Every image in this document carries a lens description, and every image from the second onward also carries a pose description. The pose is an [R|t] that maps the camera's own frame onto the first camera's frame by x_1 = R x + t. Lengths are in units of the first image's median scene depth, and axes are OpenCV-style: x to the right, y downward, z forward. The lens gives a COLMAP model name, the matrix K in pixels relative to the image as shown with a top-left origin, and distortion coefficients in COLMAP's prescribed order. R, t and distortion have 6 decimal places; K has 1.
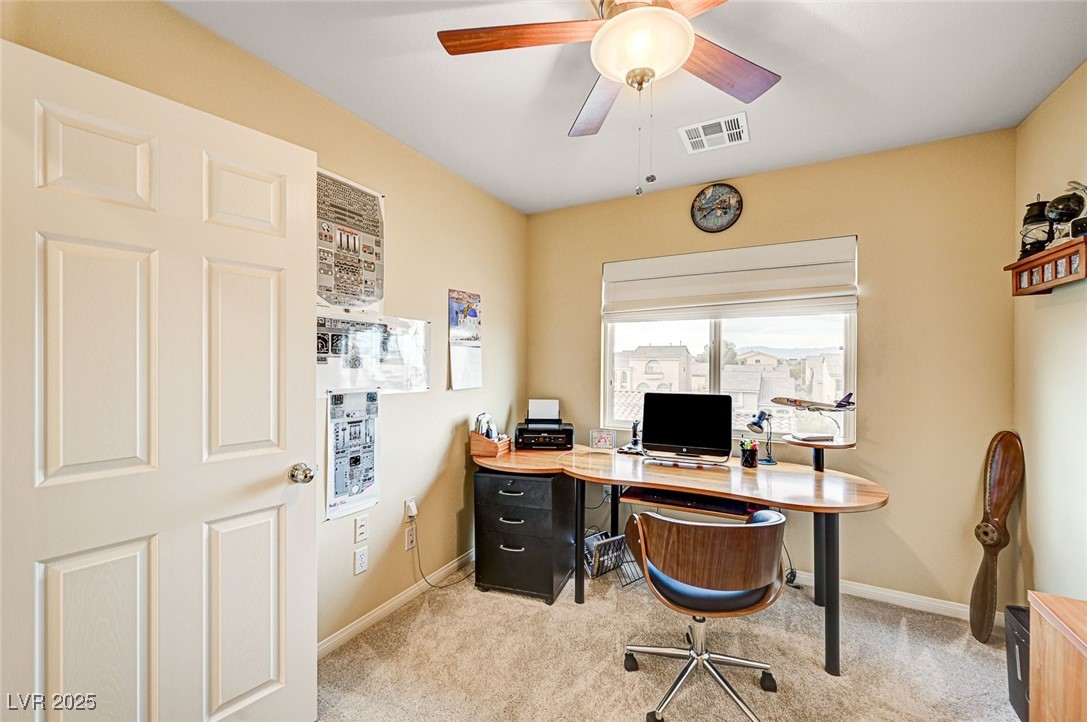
lens RADIAL K [[436.8, 0, 543.4], [0, 436.8, 362.3], [0, 0, 1]] dist [-0.000158, 0.000051]
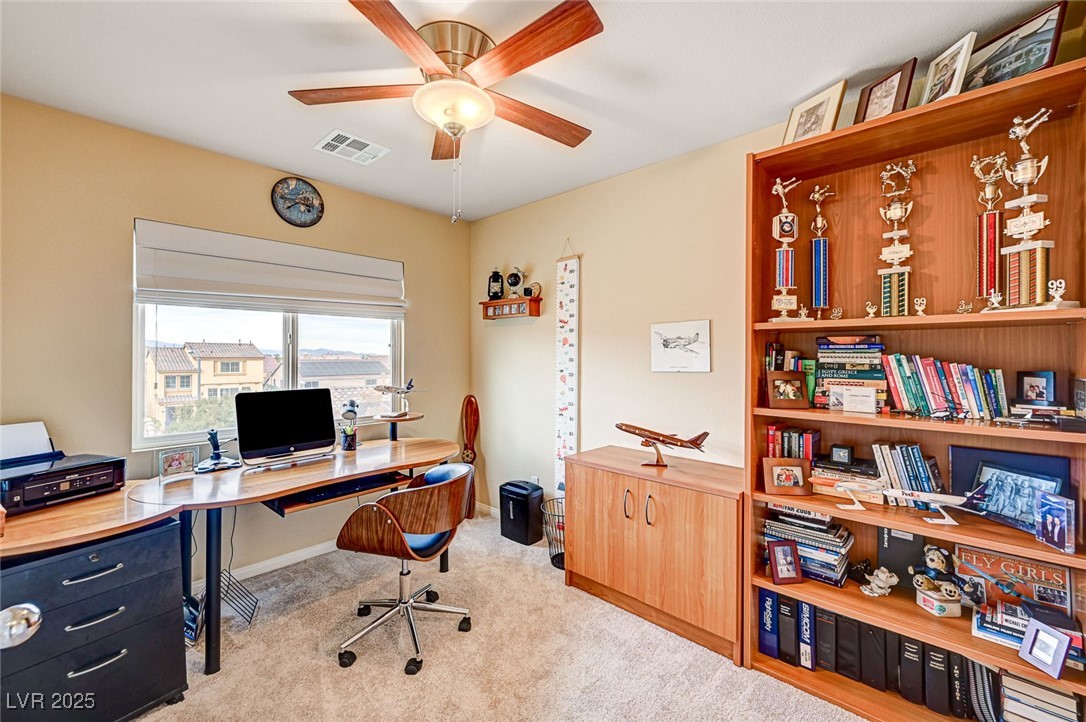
lens RADIAL K [[442.2, 0, 542.4], [0, 442.2, 359.3], [0, 0, 1]] dist [0.000075, 0.000149]
pose [[0.252193, -0.010672, 0.967618, -0.647750], [0.007613, 0.999930, 0.009045, -0.000361], [-0.967647, 0.005085, 0.252257, 0.306430]]
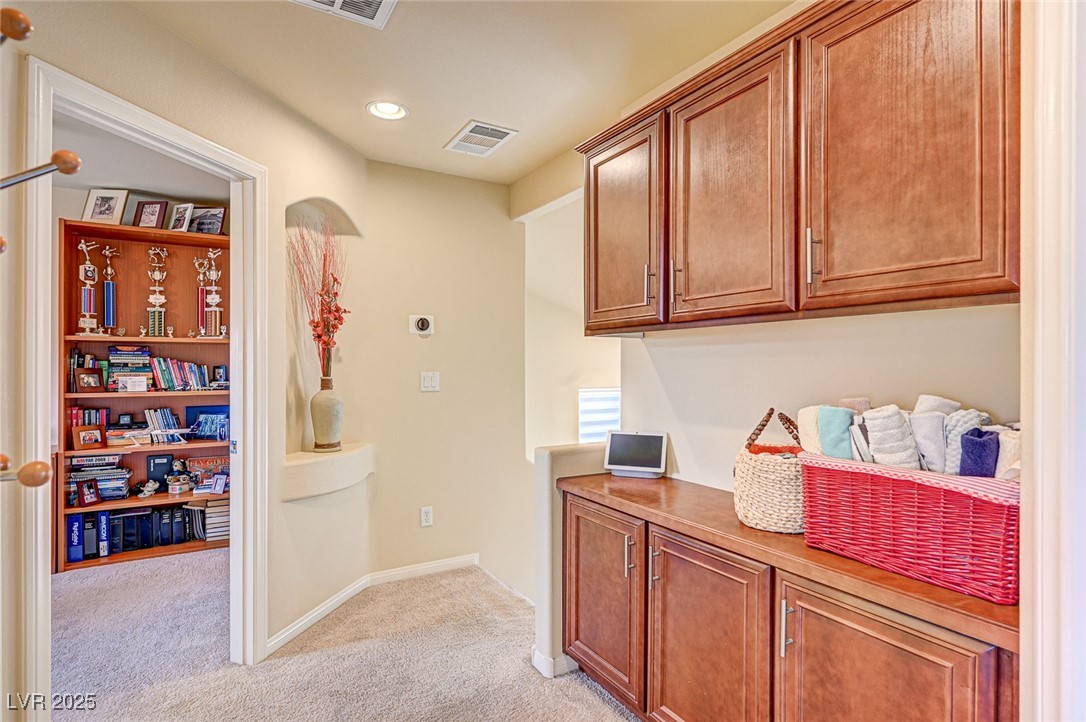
lens RADIAL K [[550.8, 0, 543.0], [0, 550.8, 361.0], [0, 0, 1]] dist [-0.001353, -0.000339]
pose [[-0.860337, -0.001363, 0.509724, -1.576259], [0.000407, 0.999994, 0.003361, 0.007246], [-0.509725, 0.003099, -0.860332, 0.732025]]
